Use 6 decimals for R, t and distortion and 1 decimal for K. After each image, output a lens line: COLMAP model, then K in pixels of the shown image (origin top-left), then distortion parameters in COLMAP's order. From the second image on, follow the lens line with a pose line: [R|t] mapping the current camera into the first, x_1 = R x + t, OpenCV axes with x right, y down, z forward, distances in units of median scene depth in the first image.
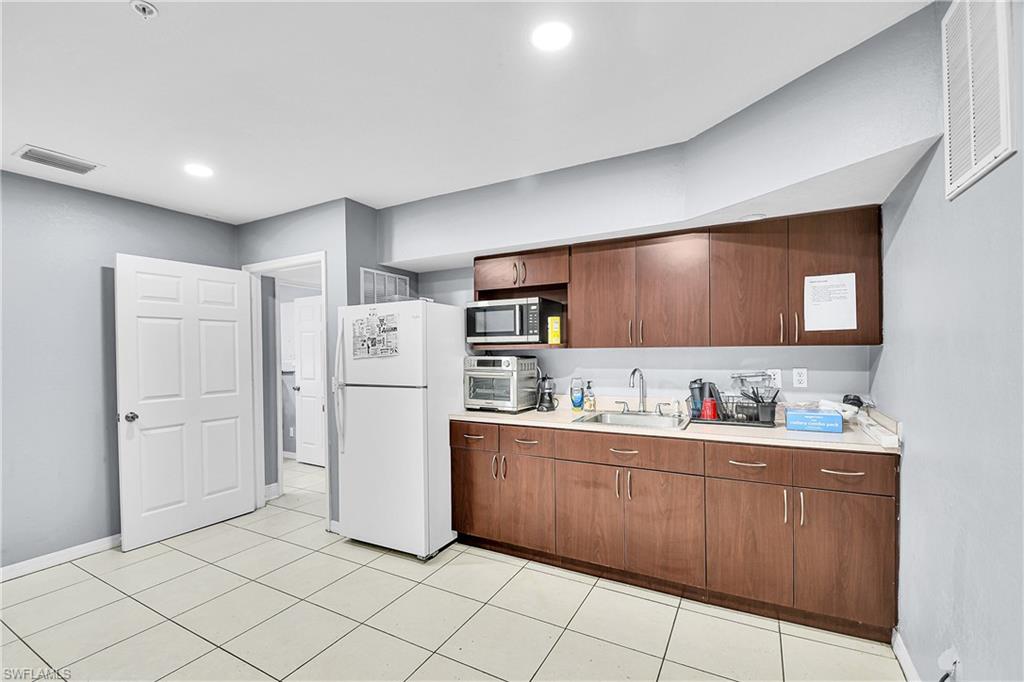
lens RADIAL K [[452.6, 0, 494.7], [0, 452.6, 353.1], [0, 0, 1]] dist [0.011436, -0.012945]
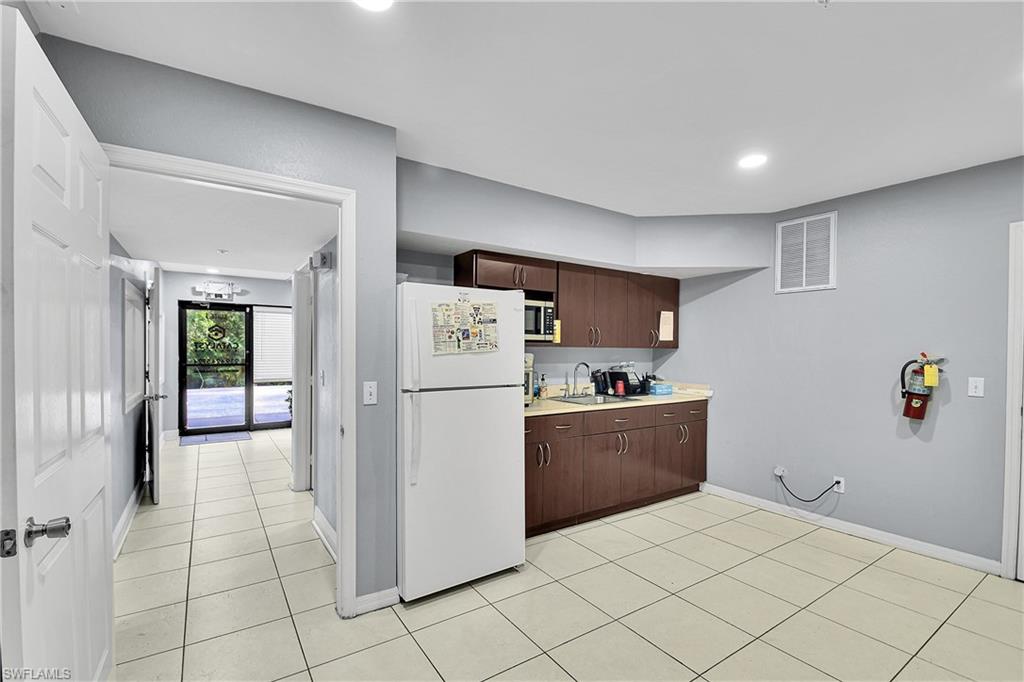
lens RADIAL K [[452.6, 0, 494.7], [0, 452.6, 353.1], [0, 0, 1]] dist [0.011436, -0.012945]
pose [[0.462987, 0.007817, 0.886331, -0.989313], [-0.006346, 0.999965, -0.005504, 0.013920], [-0.886342, -0.003076, 0.463020, 0.590144]]
